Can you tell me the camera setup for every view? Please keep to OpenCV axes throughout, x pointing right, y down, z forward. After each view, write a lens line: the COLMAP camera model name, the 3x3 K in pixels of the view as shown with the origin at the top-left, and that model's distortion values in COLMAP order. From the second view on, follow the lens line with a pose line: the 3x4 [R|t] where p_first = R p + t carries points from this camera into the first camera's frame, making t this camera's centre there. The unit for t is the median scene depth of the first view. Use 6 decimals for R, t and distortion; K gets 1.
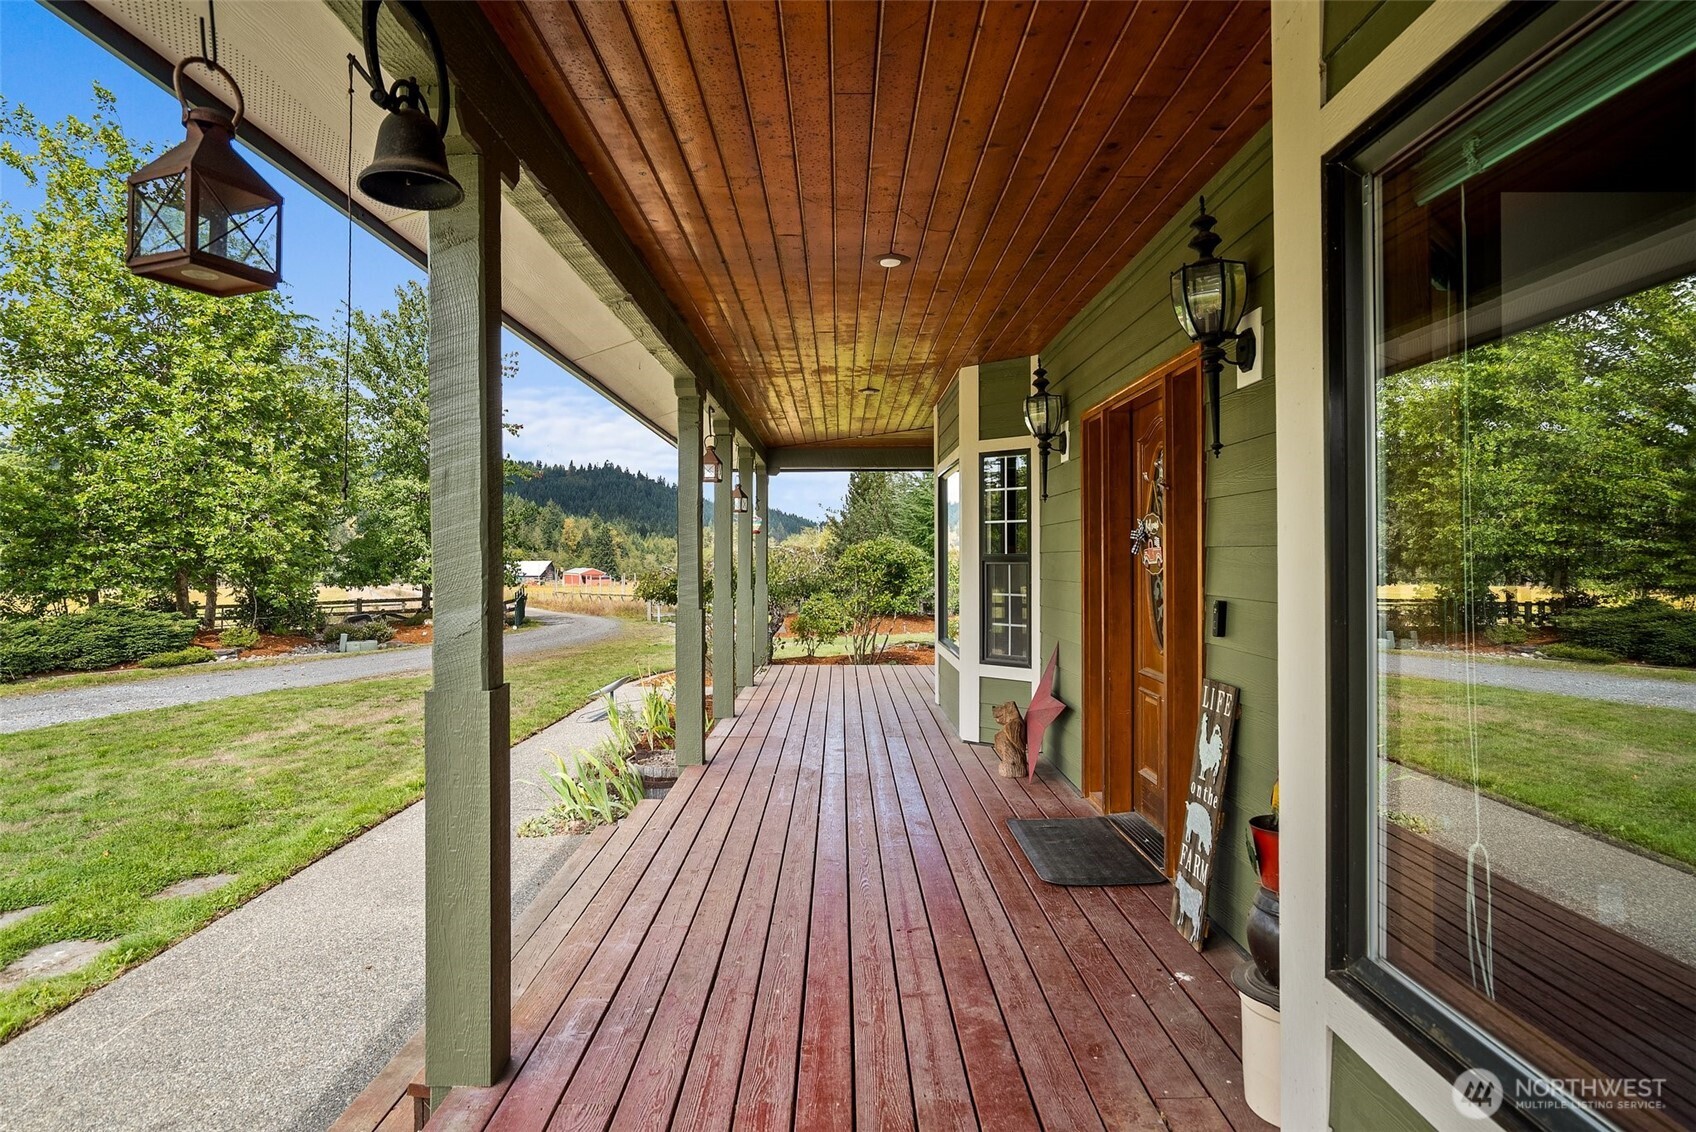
lens RADIAL K [[962.3, 0, 847.4], [0, 962.3, 560.6], [0, 0, 1]] dist [0.002209, 0.000646]
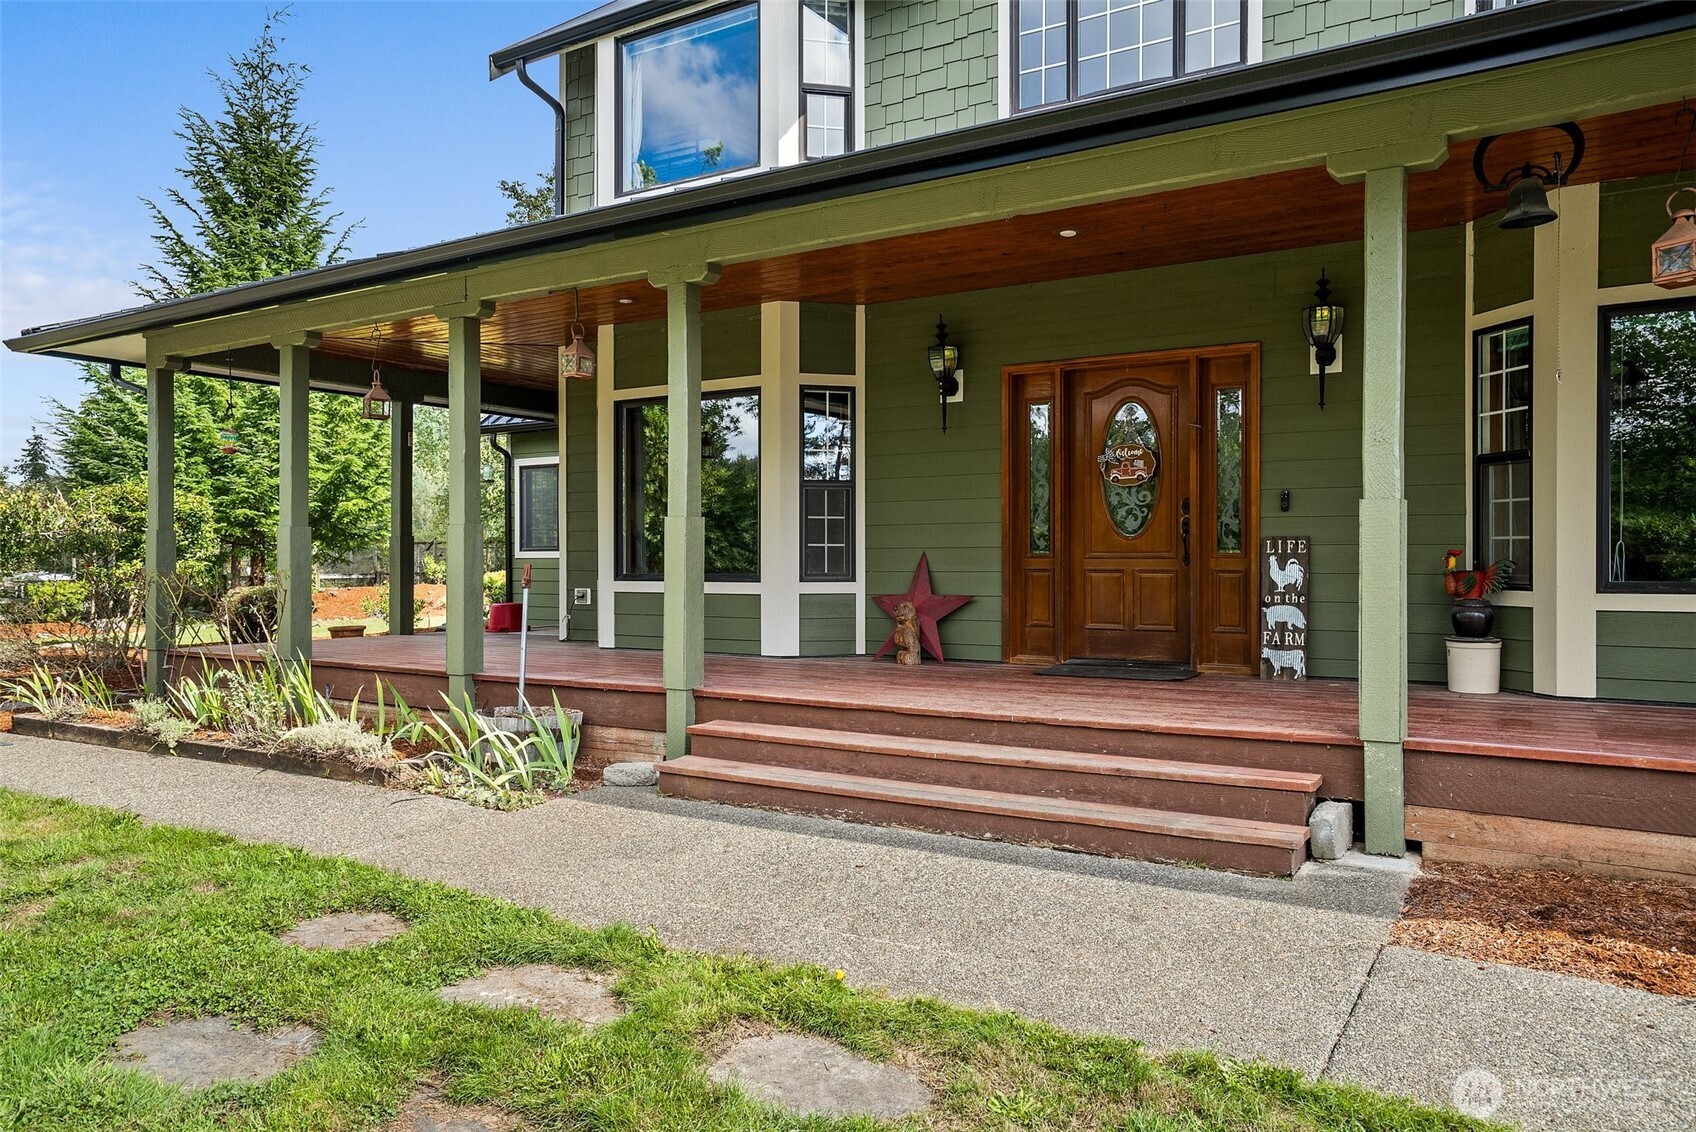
lens RADIAL K [[1170.9, 0, 846.6], [0, 1170.9, 562.5], [0, 0, 1]] dist [0.000981, 0.000097]
pose [[0.535831, -0.005682, 0.844306, -1.260101], [0.005712, 0.999979, 0.003104, 0.110479], [-0.844306, 0.003159, 0.535852, 0.354080]]
